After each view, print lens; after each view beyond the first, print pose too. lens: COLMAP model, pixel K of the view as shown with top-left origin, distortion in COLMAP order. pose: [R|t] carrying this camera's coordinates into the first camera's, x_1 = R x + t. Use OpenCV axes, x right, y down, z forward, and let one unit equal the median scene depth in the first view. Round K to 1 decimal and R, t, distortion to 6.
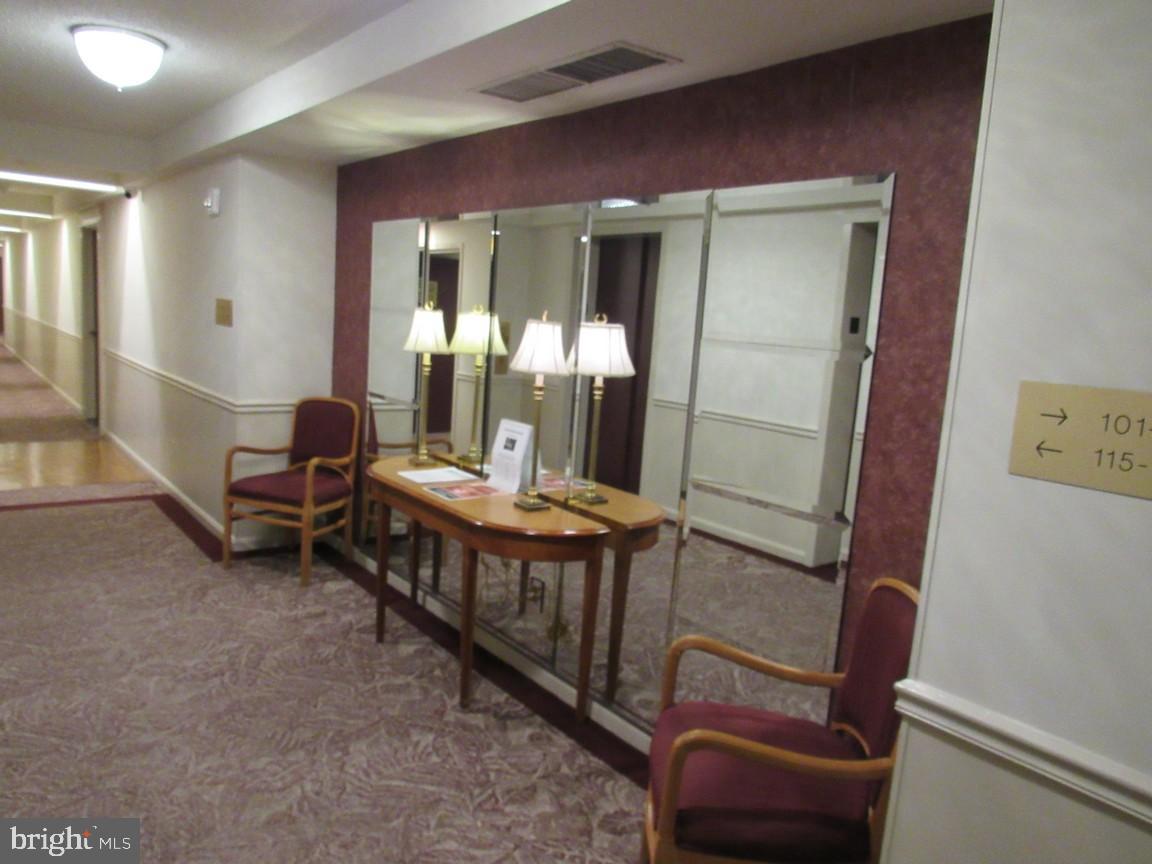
lens RADIAL K [[840.2, 0, 572.5], [0, 840.2, 429.7], [0, 0, 1]] dist [-0.037585, 0.042122]
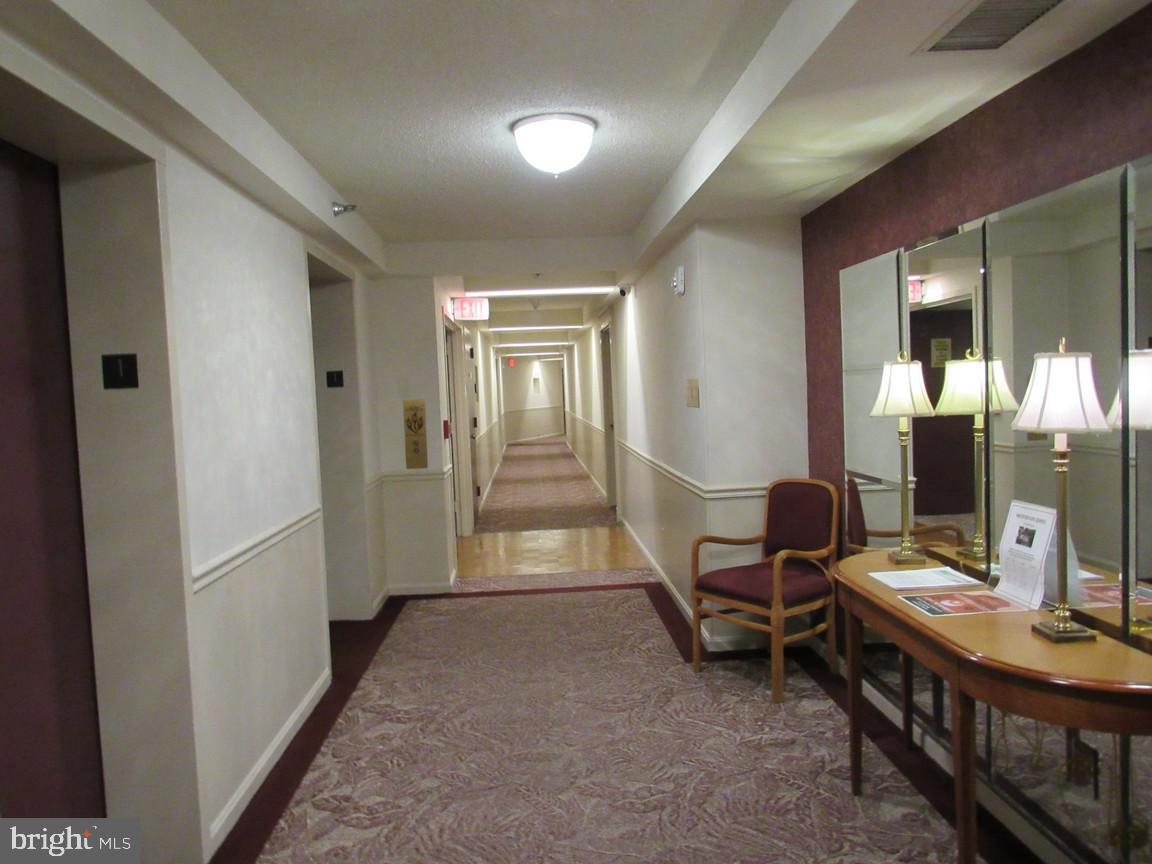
lens RADIAL K [[840.2, 0, 575.3], [0, 840.2, 430.4], [0, 0, 1]] dist [-0.037585, 0.042122]
pose [[0.815542, -0.070762, -0.574355, 0.022065], [0.016275, 0.994908, -0.099465, -0.006928], [0.578469, 0.071771, 0.812541, 0.194041]]
